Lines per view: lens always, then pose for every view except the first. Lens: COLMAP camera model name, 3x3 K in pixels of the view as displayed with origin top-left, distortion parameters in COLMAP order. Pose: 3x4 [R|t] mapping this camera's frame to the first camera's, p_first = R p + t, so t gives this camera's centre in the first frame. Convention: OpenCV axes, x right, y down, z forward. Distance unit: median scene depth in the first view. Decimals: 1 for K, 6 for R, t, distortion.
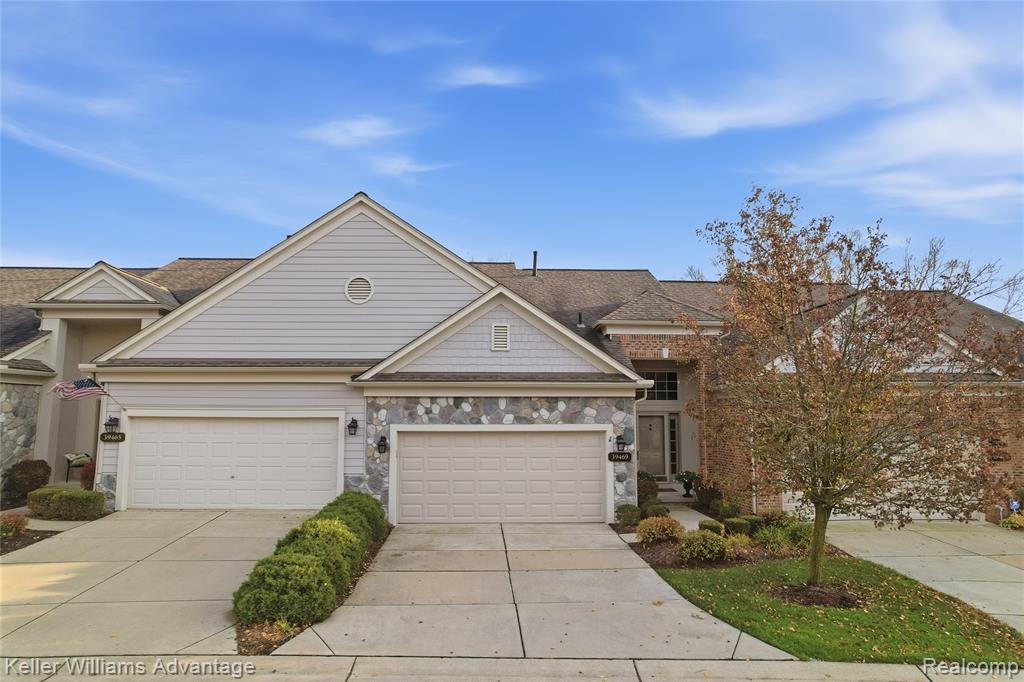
lens RADIAL K [[652.2, 0, 512.1], [0, 652.2, 335.8], [0, 0, 1]] dist [-0.060234, 0.042253]
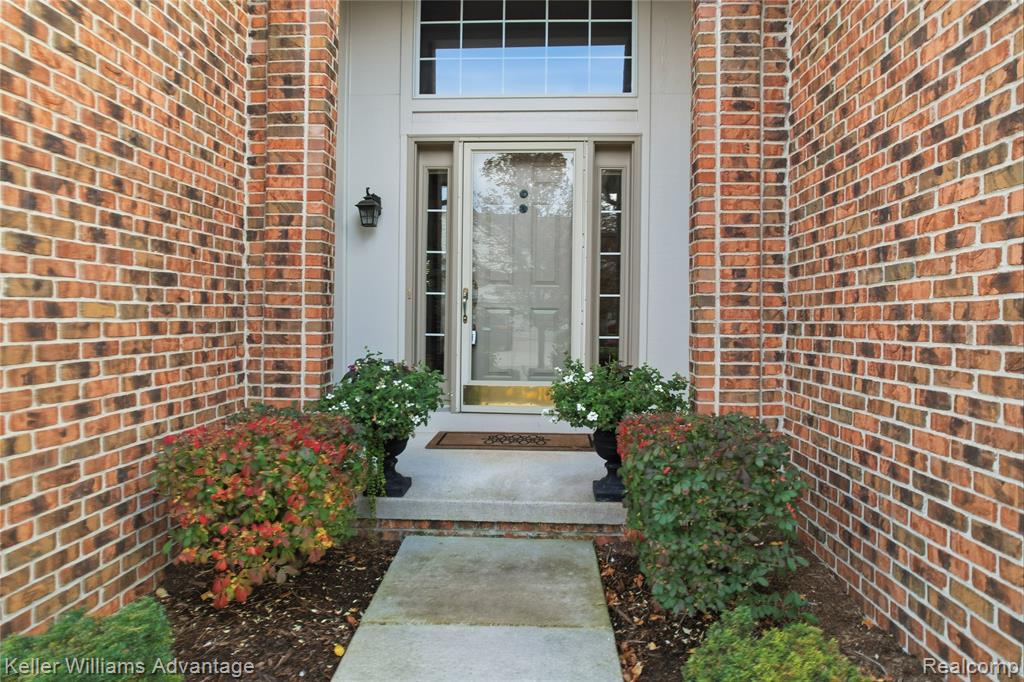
lens RADIAL K [[652.2, 0, 518.0], [0, 652.2, 339.4], [0, 0, 1]] dist [-0.060234, 0.042253]
pose [[0.996402, 0.007115, -0.084448, 0.294404], [0.005410, 0.989098, 0.147161, 0.198119], [0.084574, -0.147089, 0.985501, 0.925865]]
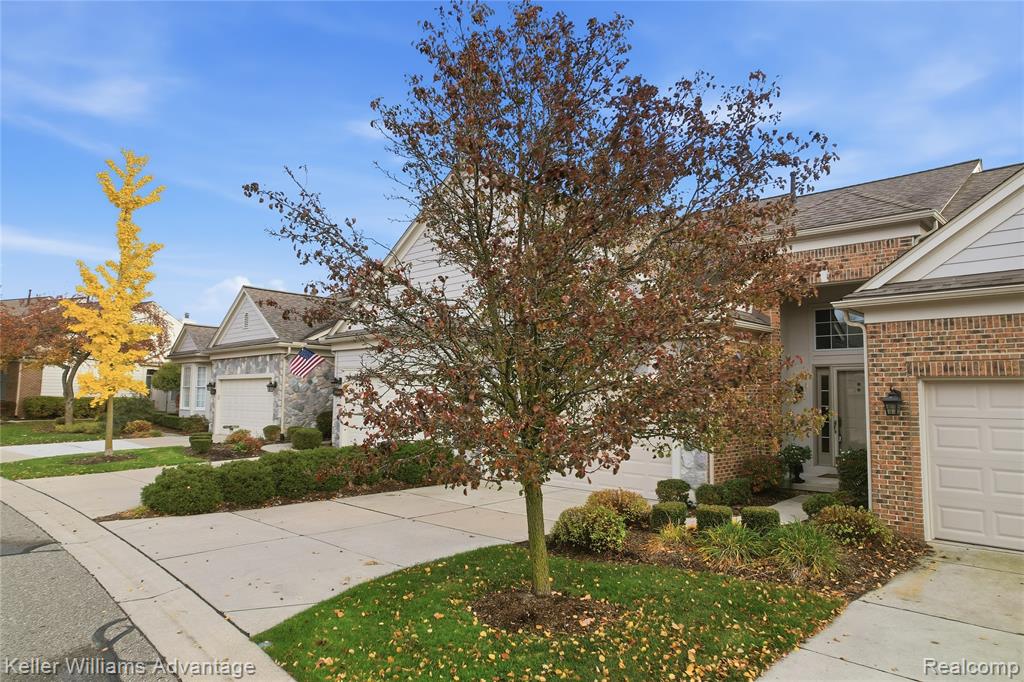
lens RADIAL K [[643.4, 0, 517.6], [0, 643.4, 337.0], [0, 0, 1]] dist [-0.044679, -0.000475]
pose [[0.685363, -0.063192, -0.725454, 0.576223], [0.071279, 0.997265, -0.019529, 0.094123], [0.724704, -0.038325, 0.687993, 0.351192]]
